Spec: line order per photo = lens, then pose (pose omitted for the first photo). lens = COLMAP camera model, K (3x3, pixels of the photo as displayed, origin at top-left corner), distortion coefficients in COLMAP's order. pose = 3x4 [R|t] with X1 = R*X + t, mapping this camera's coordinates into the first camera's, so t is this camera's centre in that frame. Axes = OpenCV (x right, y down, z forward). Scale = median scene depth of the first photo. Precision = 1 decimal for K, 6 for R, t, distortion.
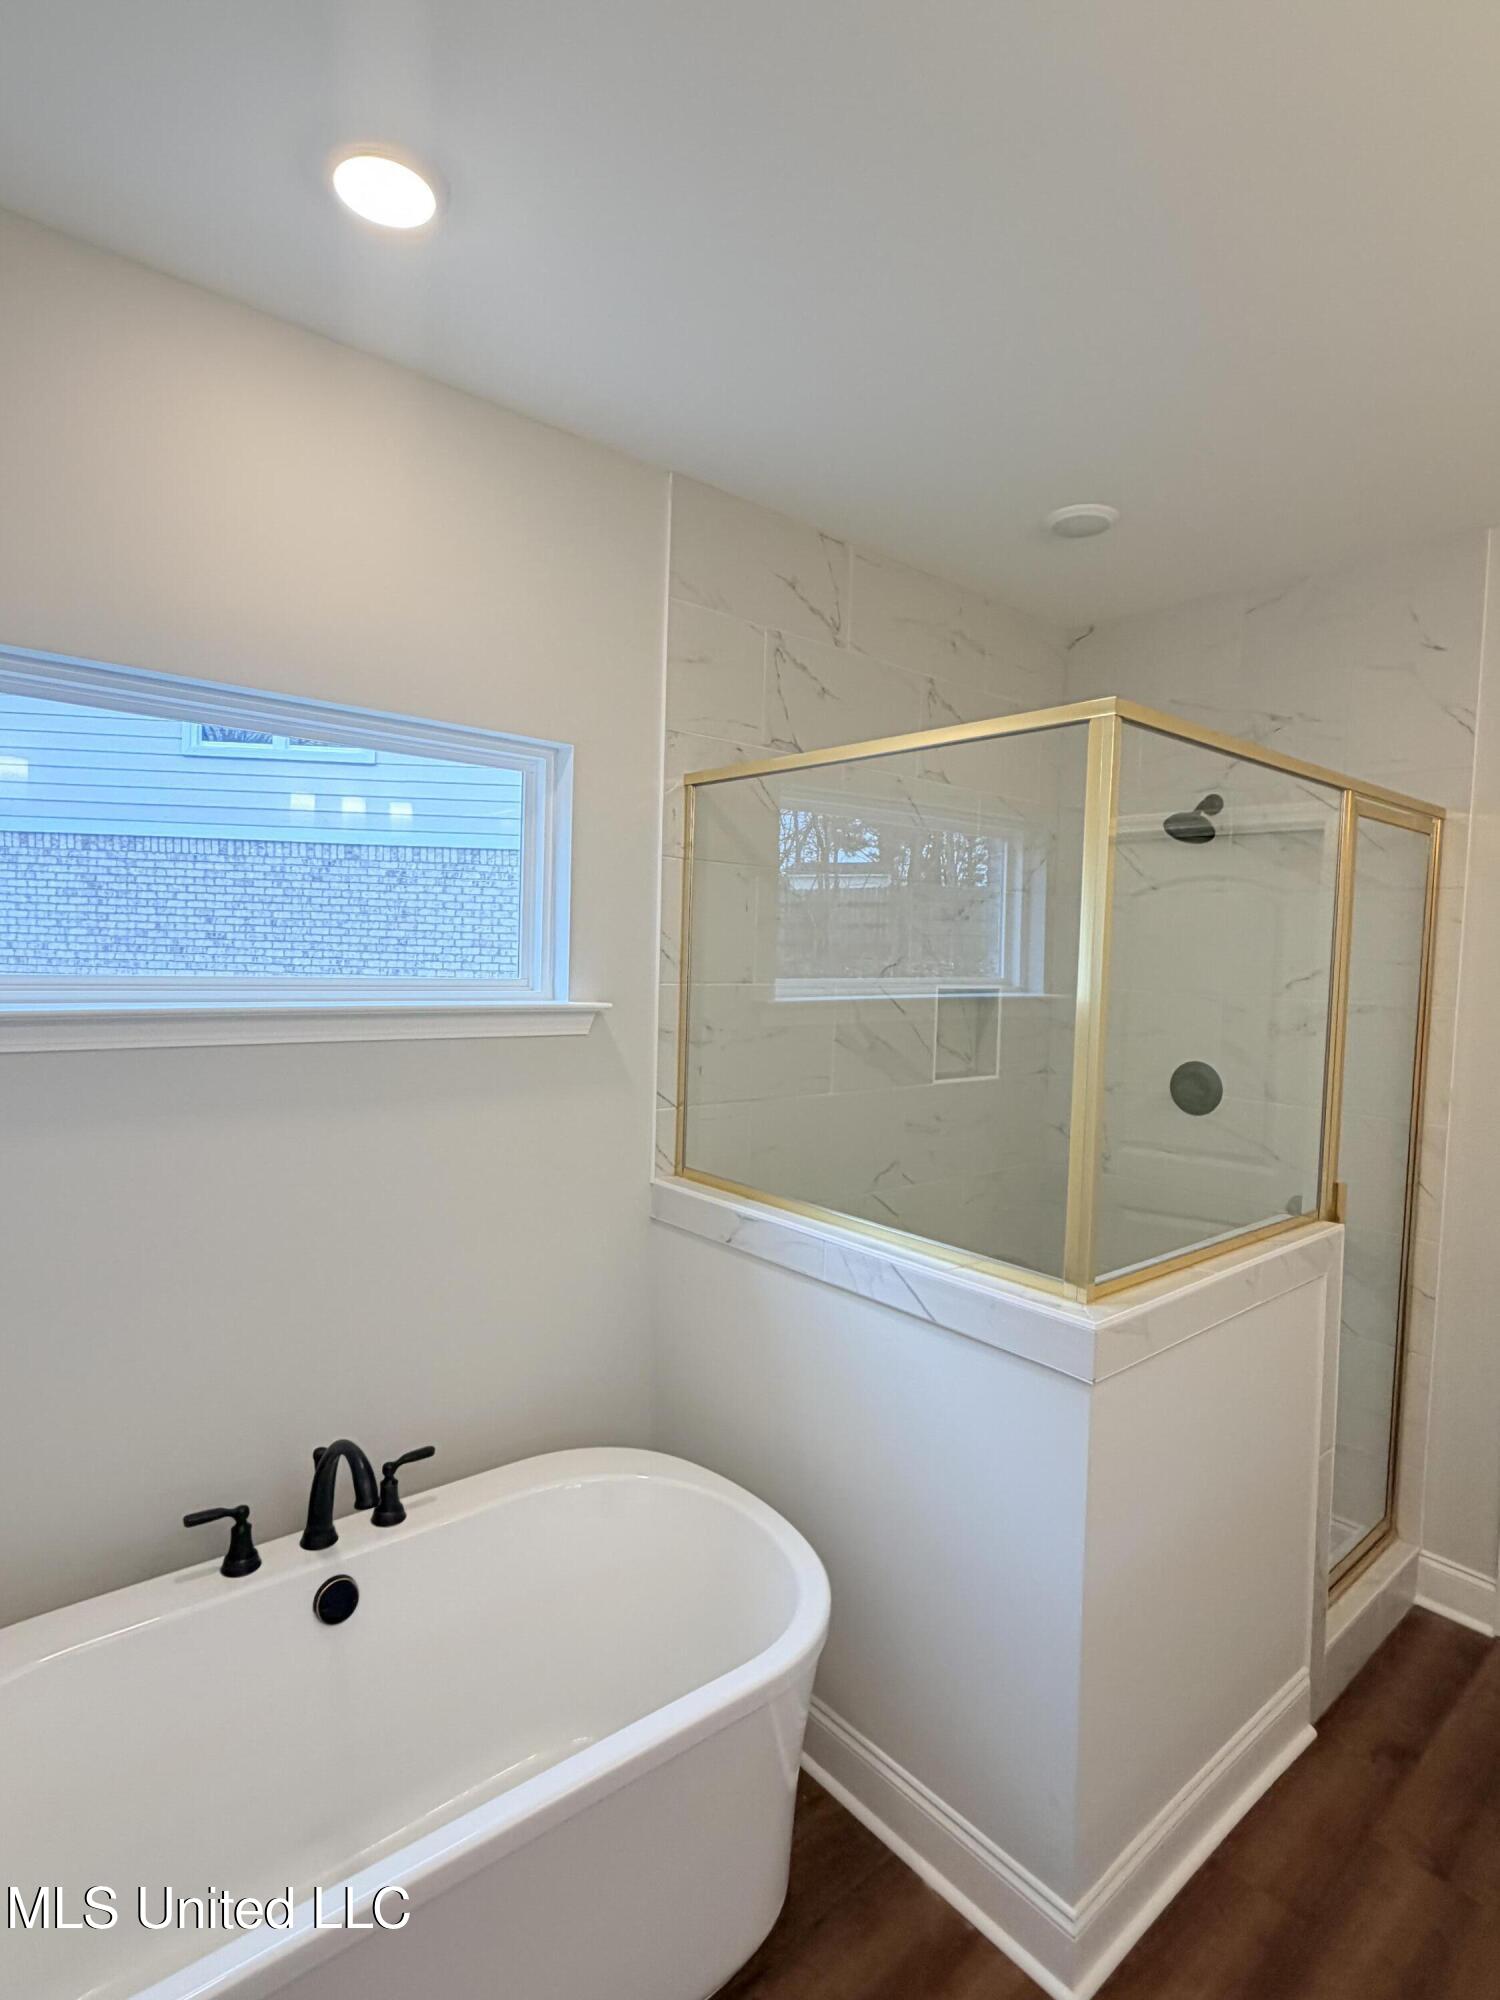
lens RADIAL K [[1044.7, 0, 741.3], [0, 1044.7, 1005.8], [0, 0, 1]] dist [-0.001029, 0.000721]
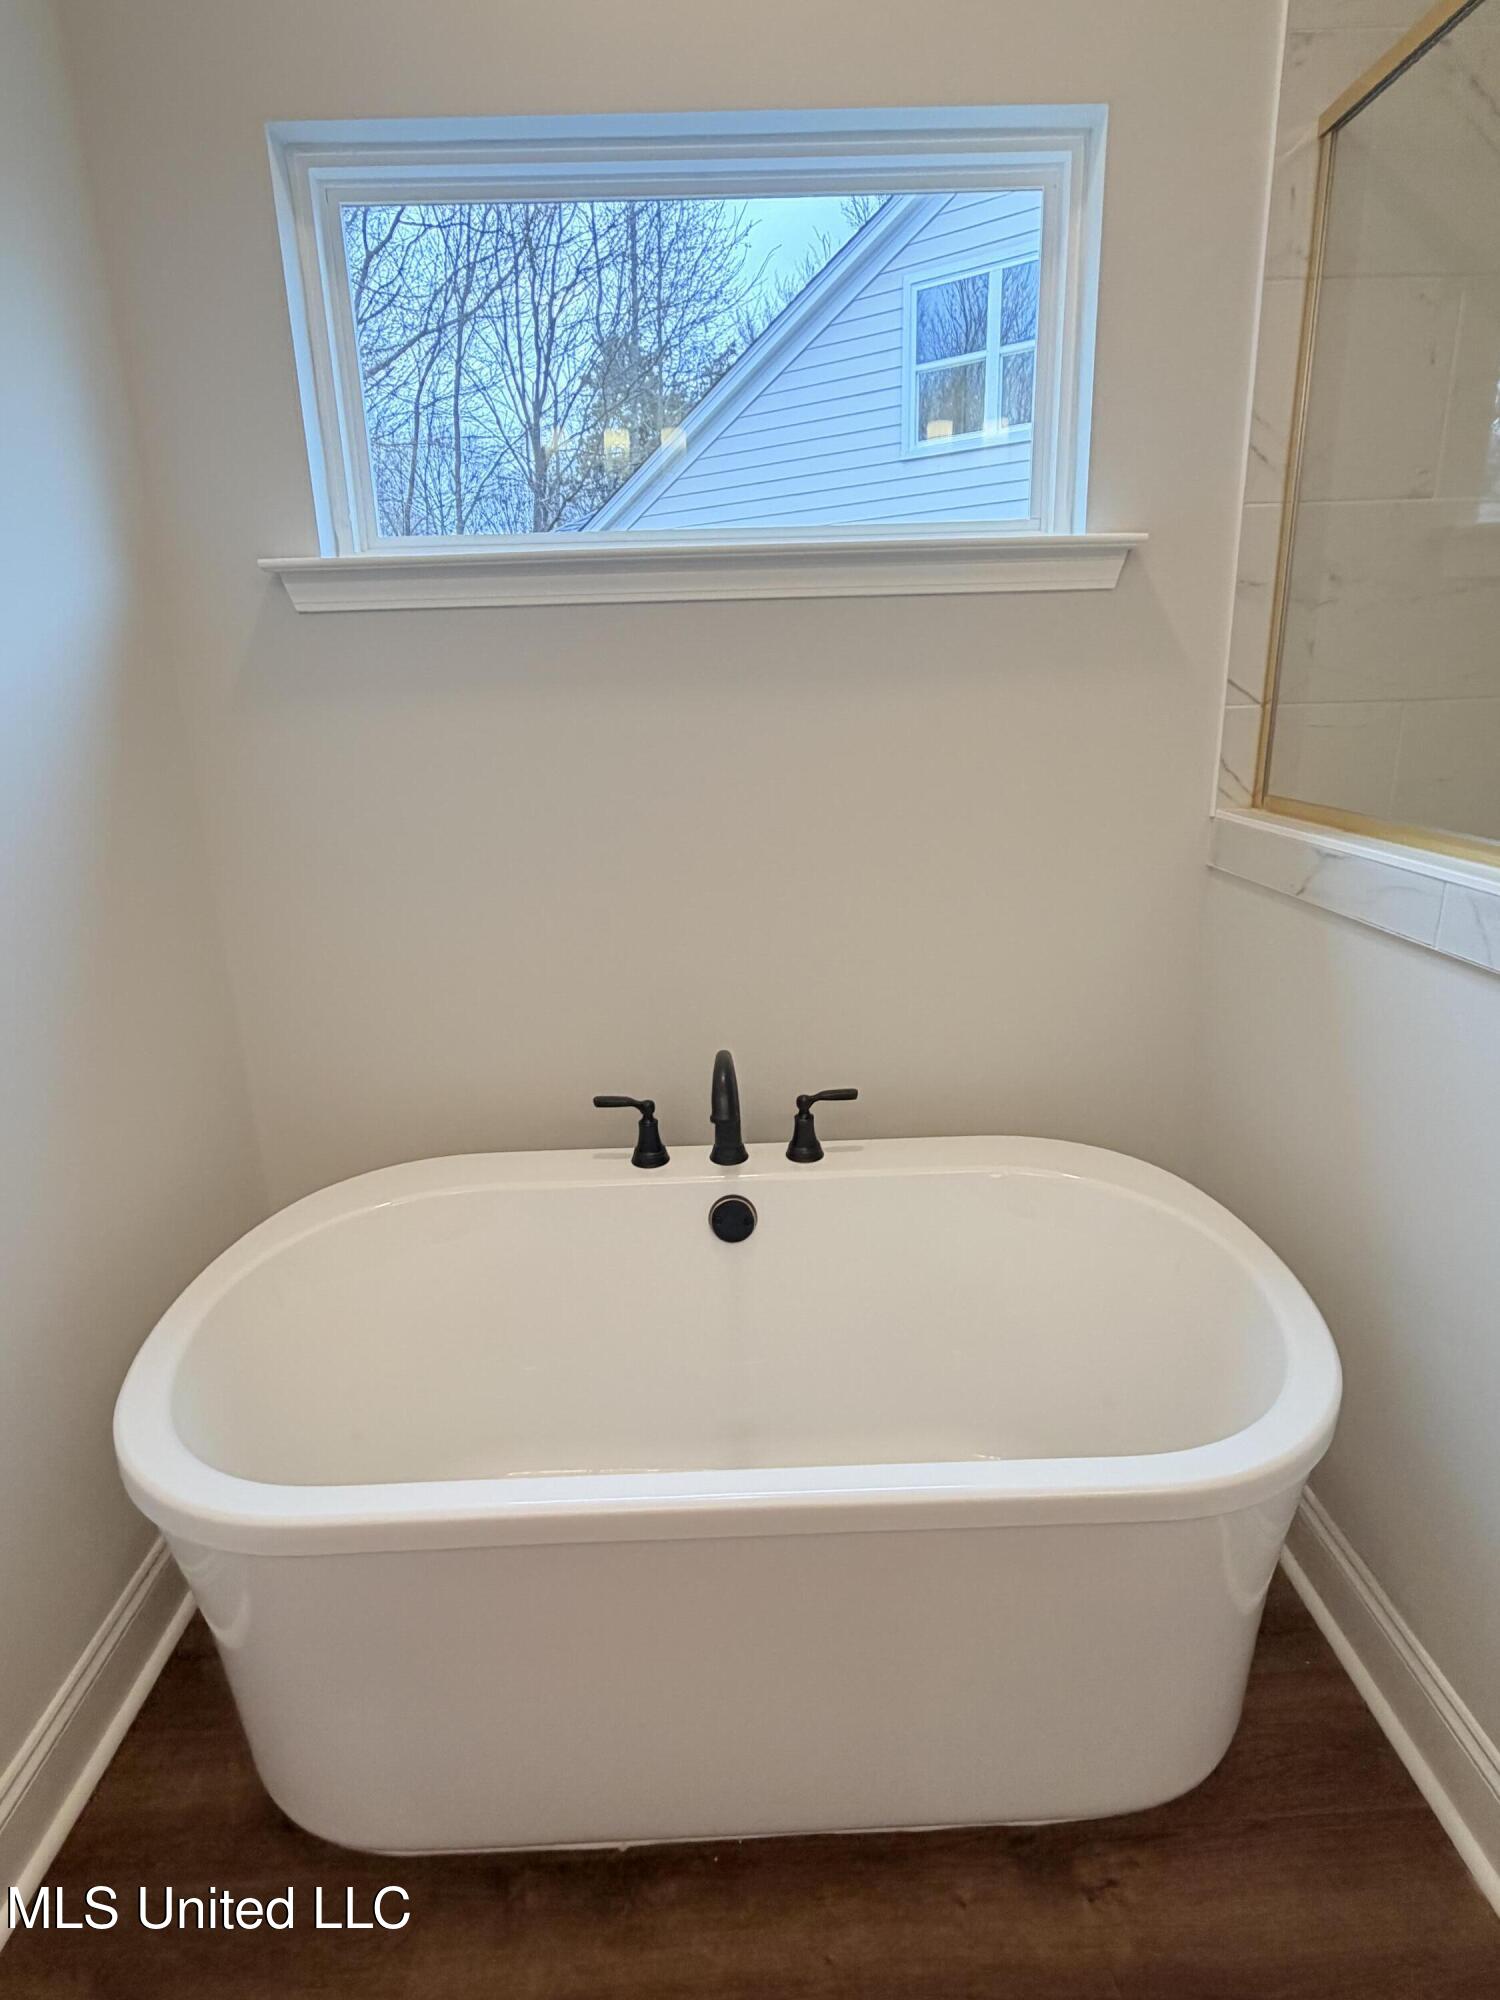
lens RADIAL K [[1041.4, 0, 751.9], [0, 1041.4, 988.9], [0, 0, 1]] dist [0.001458, 0.001801]
pose [[0.779144, 0.123315, -0.614596, 0.126941], [0.019363, 0.975256, 0.220227, 0.132135], [0.626546, -0.183489, 0.757477, 0.274937]]
